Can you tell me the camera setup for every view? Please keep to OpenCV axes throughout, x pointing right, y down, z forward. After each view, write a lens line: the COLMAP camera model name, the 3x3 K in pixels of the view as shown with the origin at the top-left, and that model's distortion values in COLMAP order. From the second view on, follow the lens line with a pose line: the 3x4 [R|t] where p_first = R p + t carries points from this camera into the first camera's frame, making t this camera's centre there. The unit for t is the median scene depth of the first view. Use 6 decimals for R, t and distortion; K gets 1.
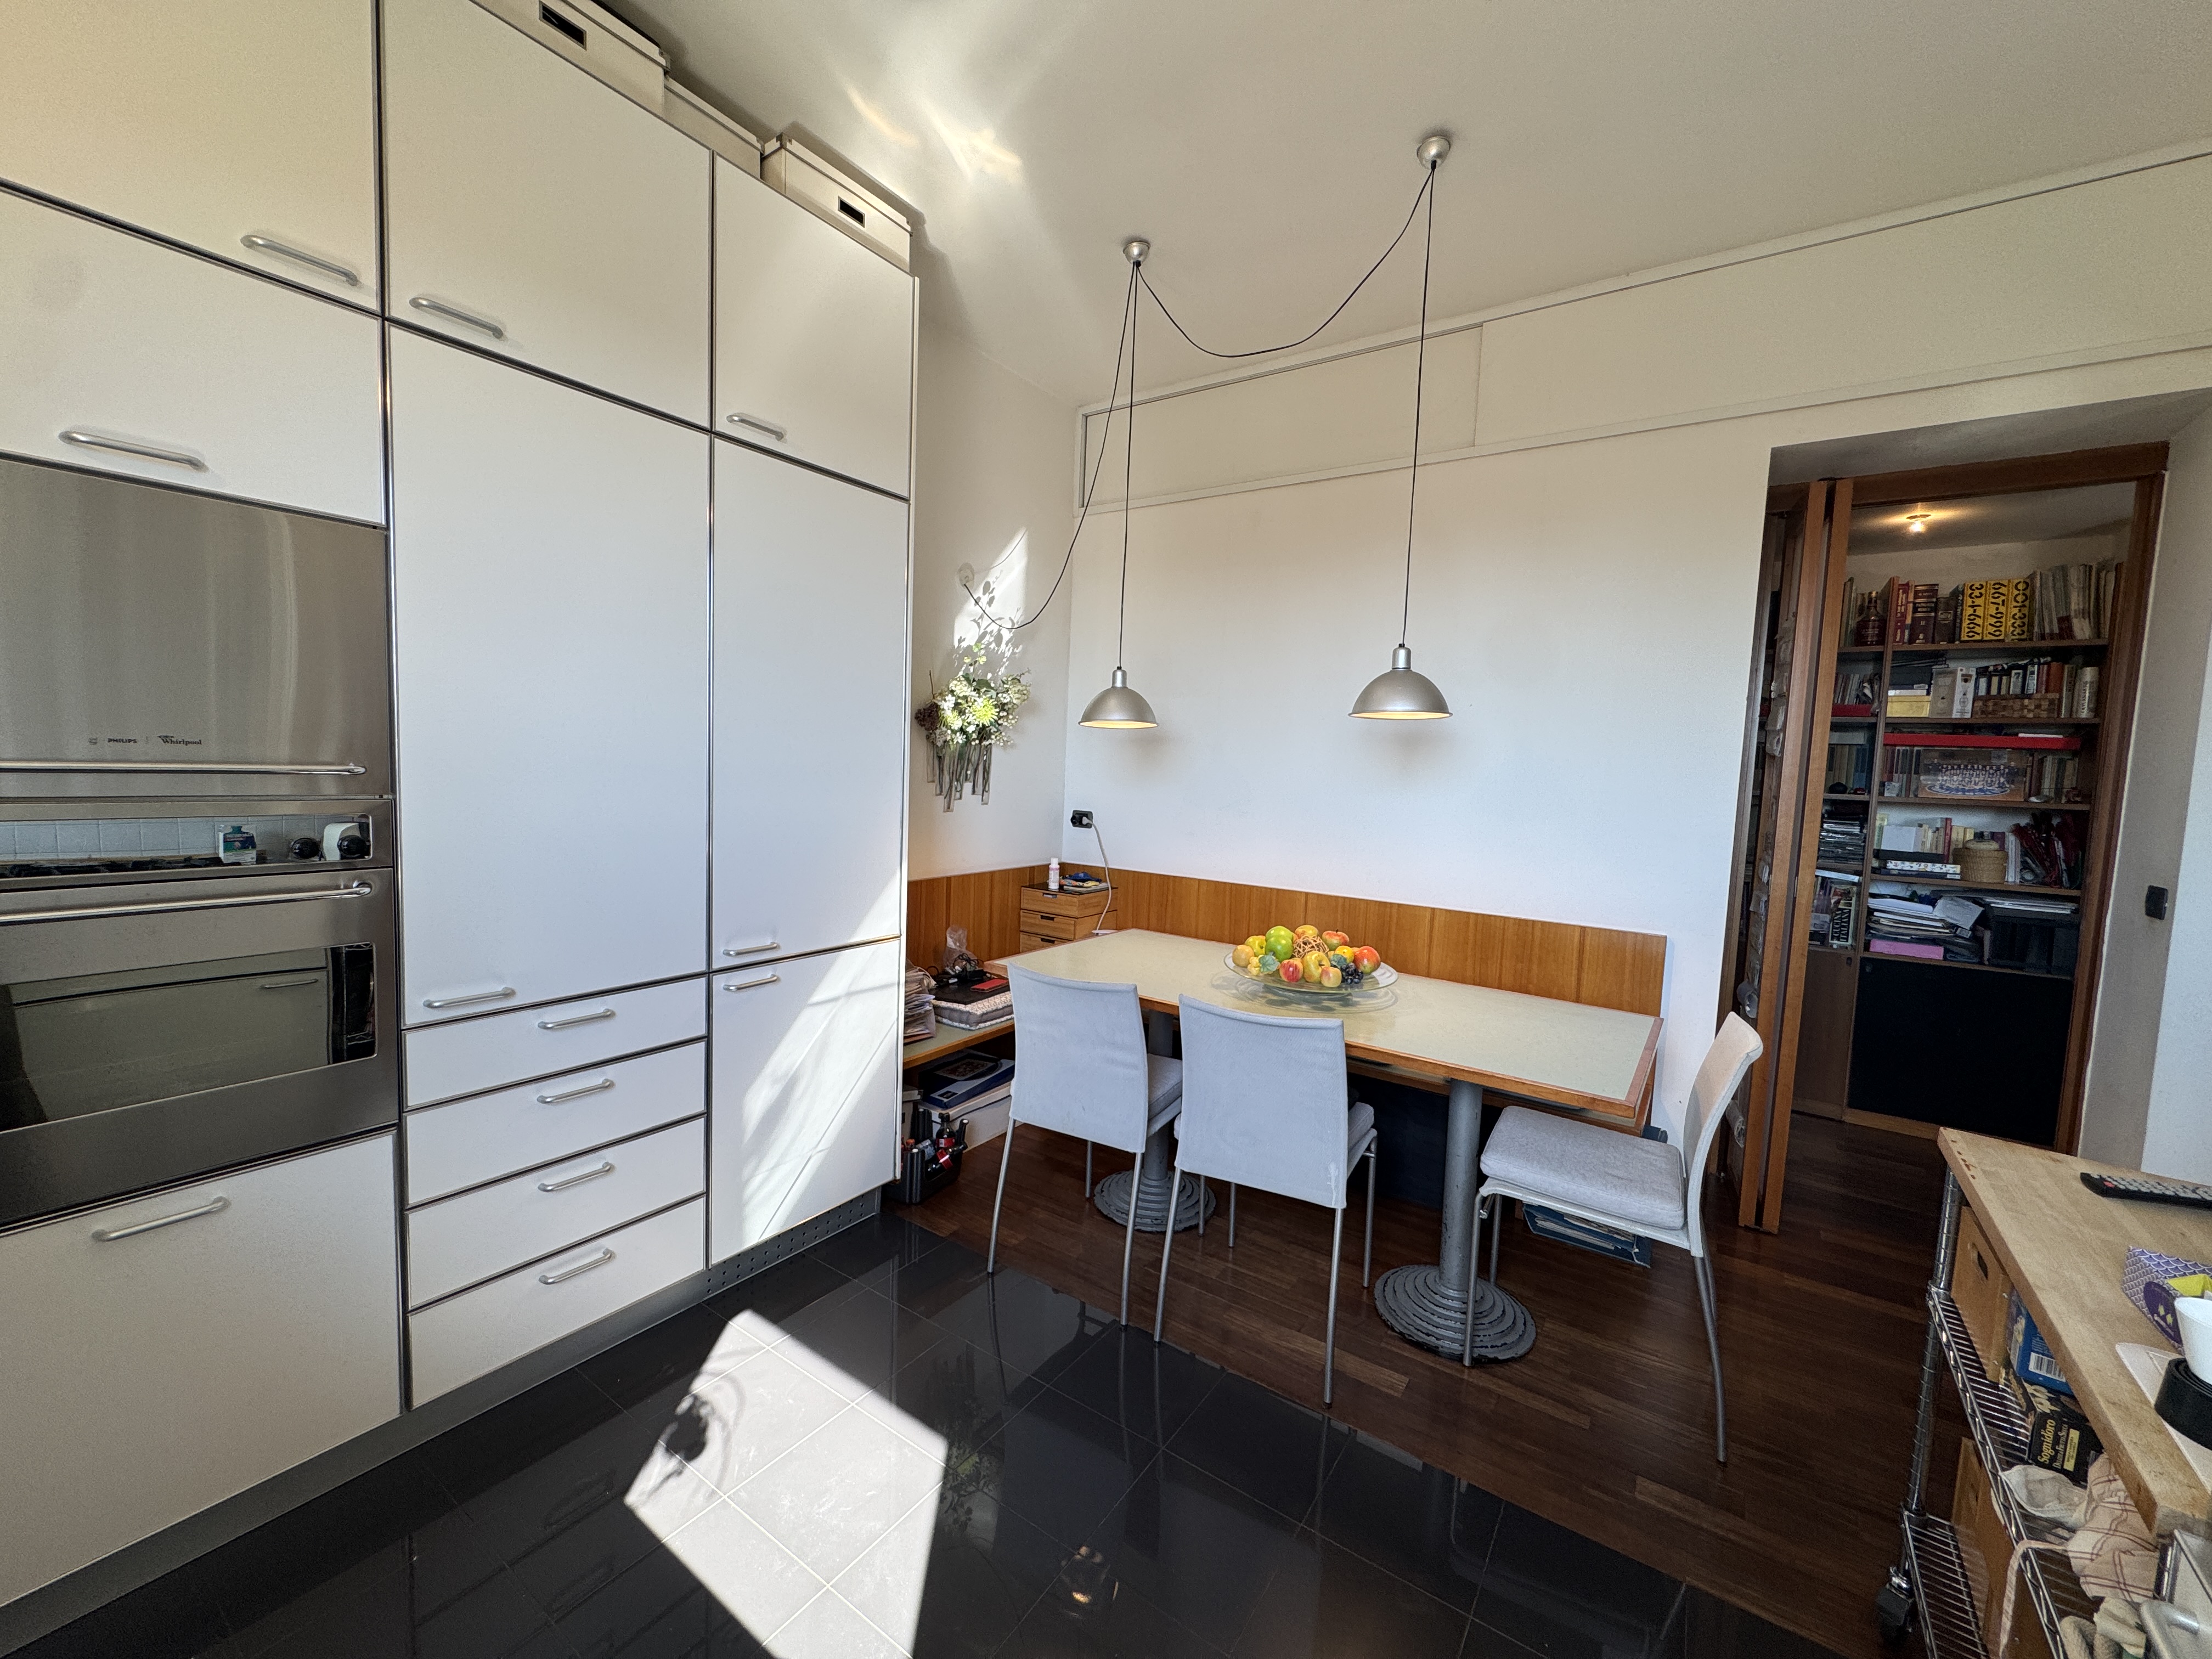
lens RADIAL K [[883.8, 0, 1104.9], [0, 883.8, 833.6], [0, 0, 1]] dist [-0.003030, 0.000418]
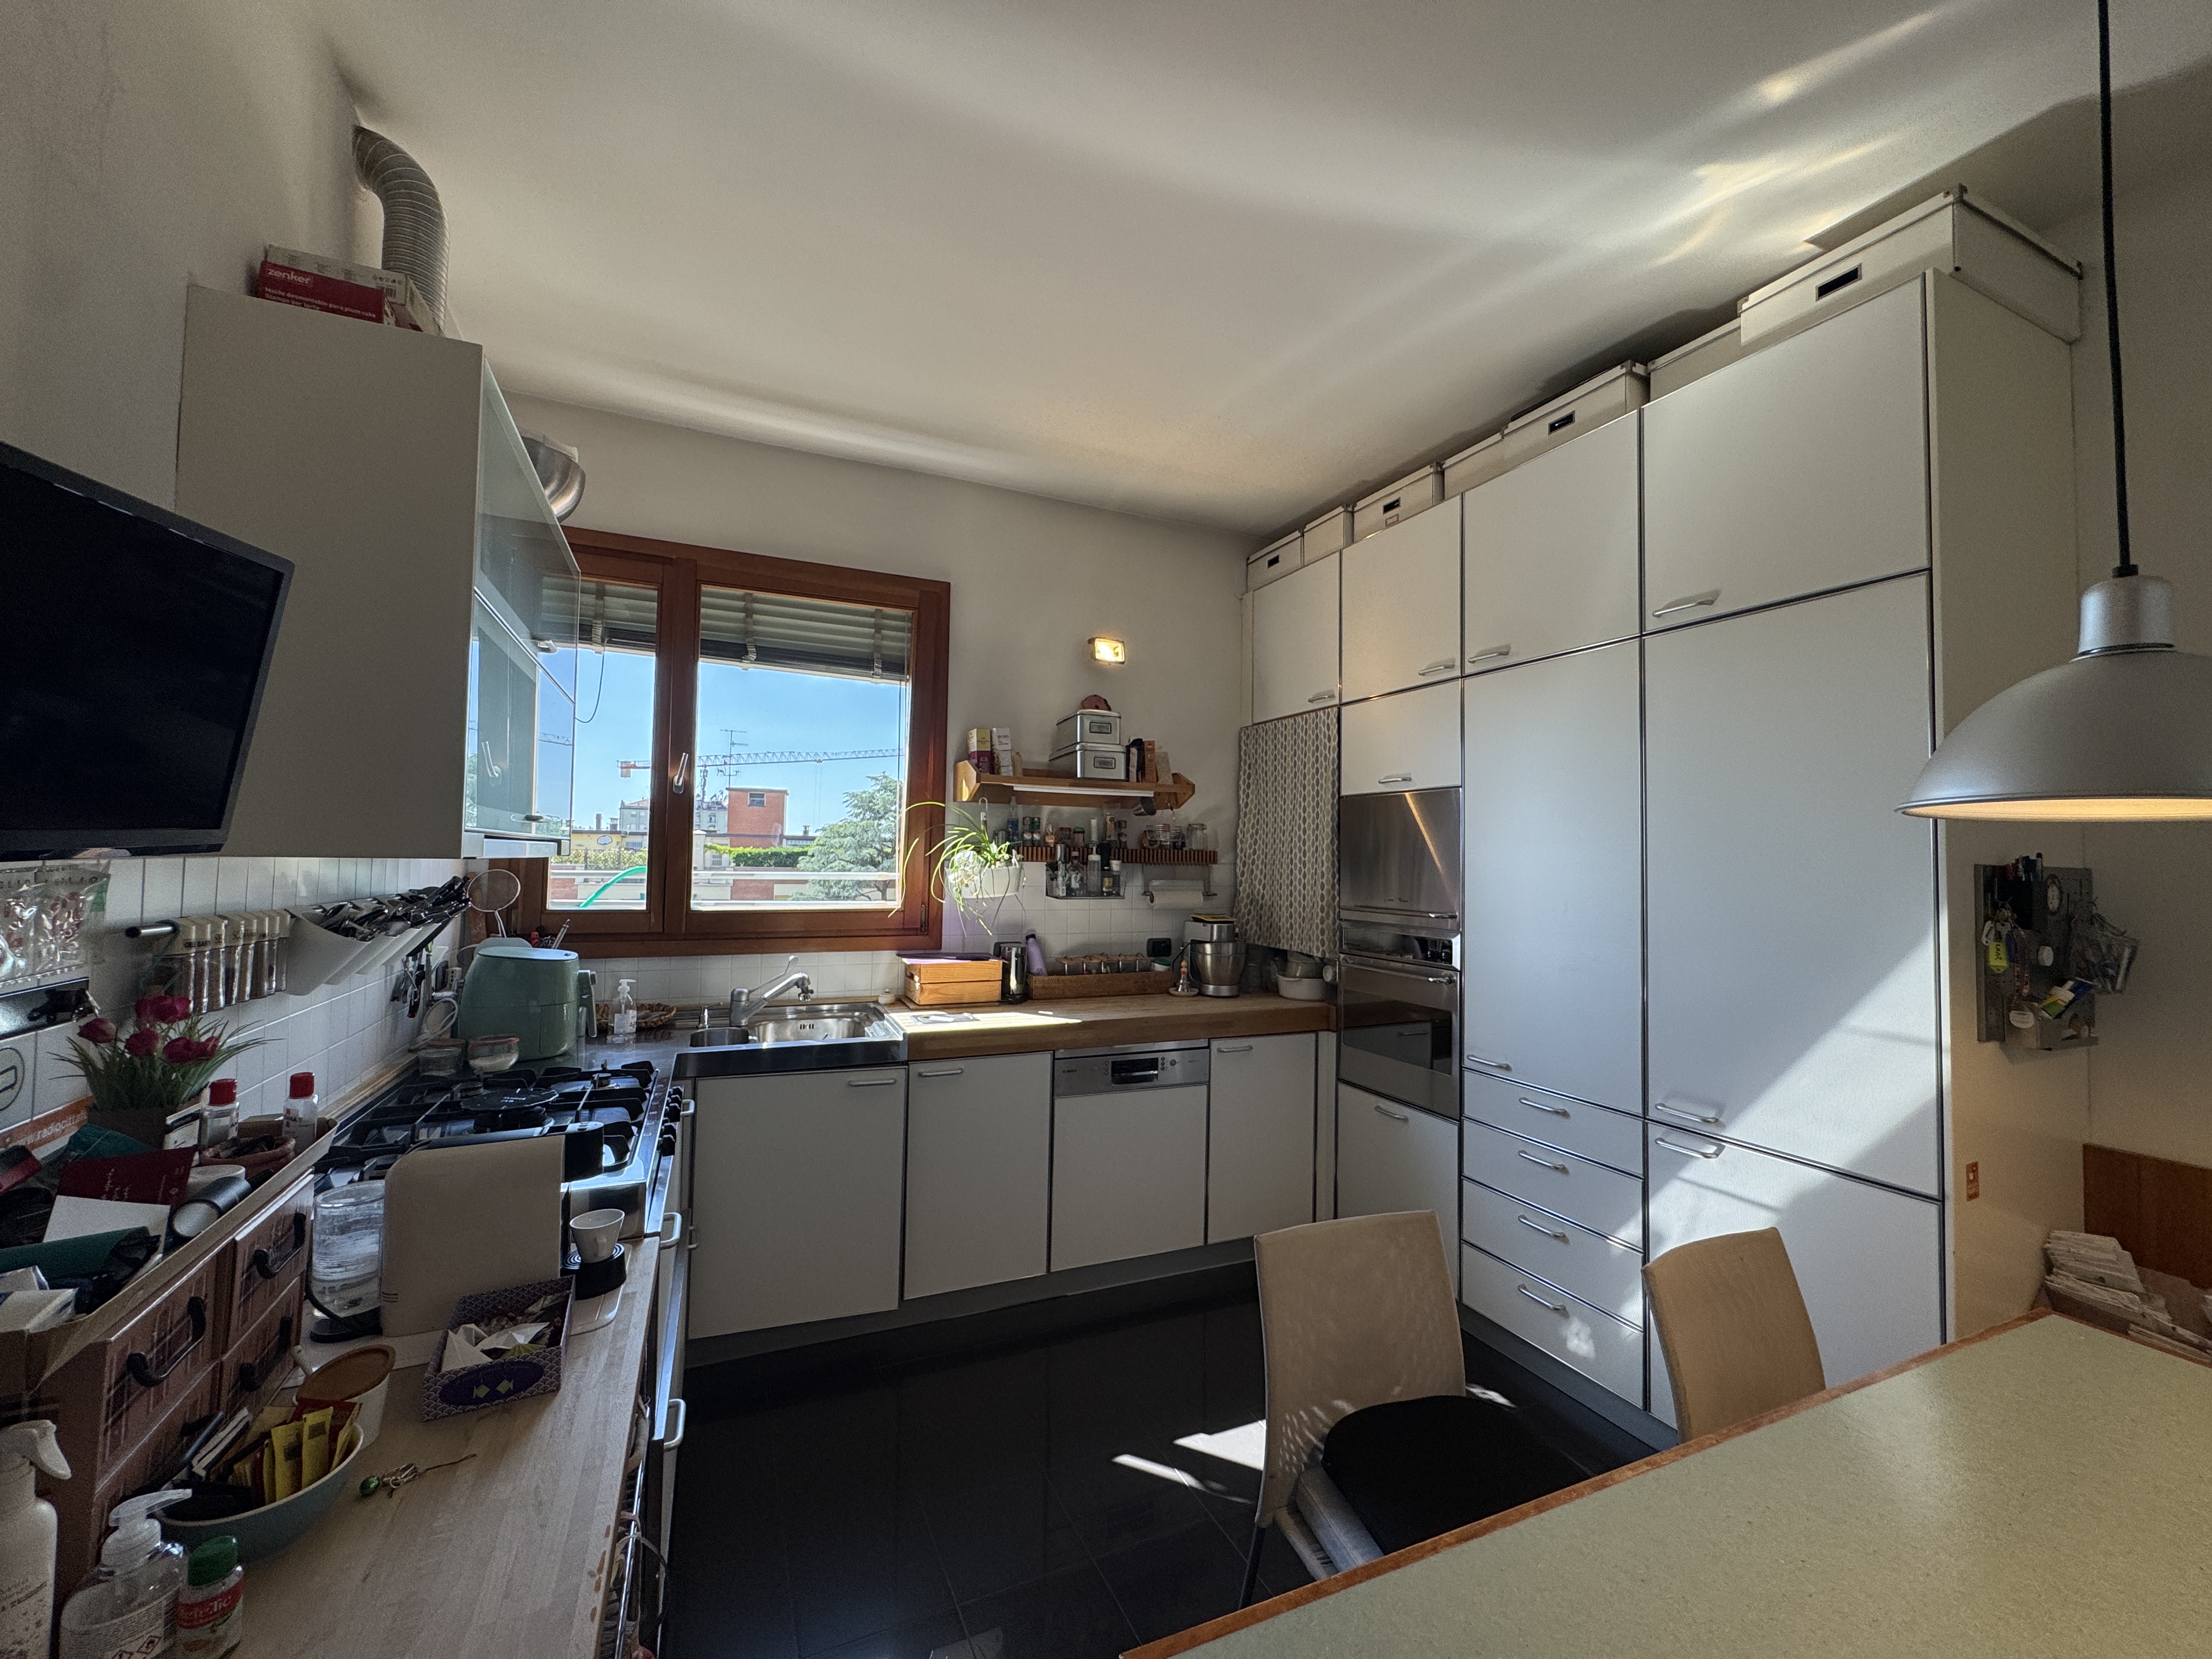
lens RADIAL K [[883.8, 0, 1107.2], [0, 883.8, 826.7], [0, 0, 1]] dist [-0.003030, 0.000418]
pose [[-0.511642, -0.080237, -0.855444, 0.523728], [-0.110088, 0.993546, -0.027347, -0.058809], [0.852117, 0.080182, -0.517173, 0.610935]]
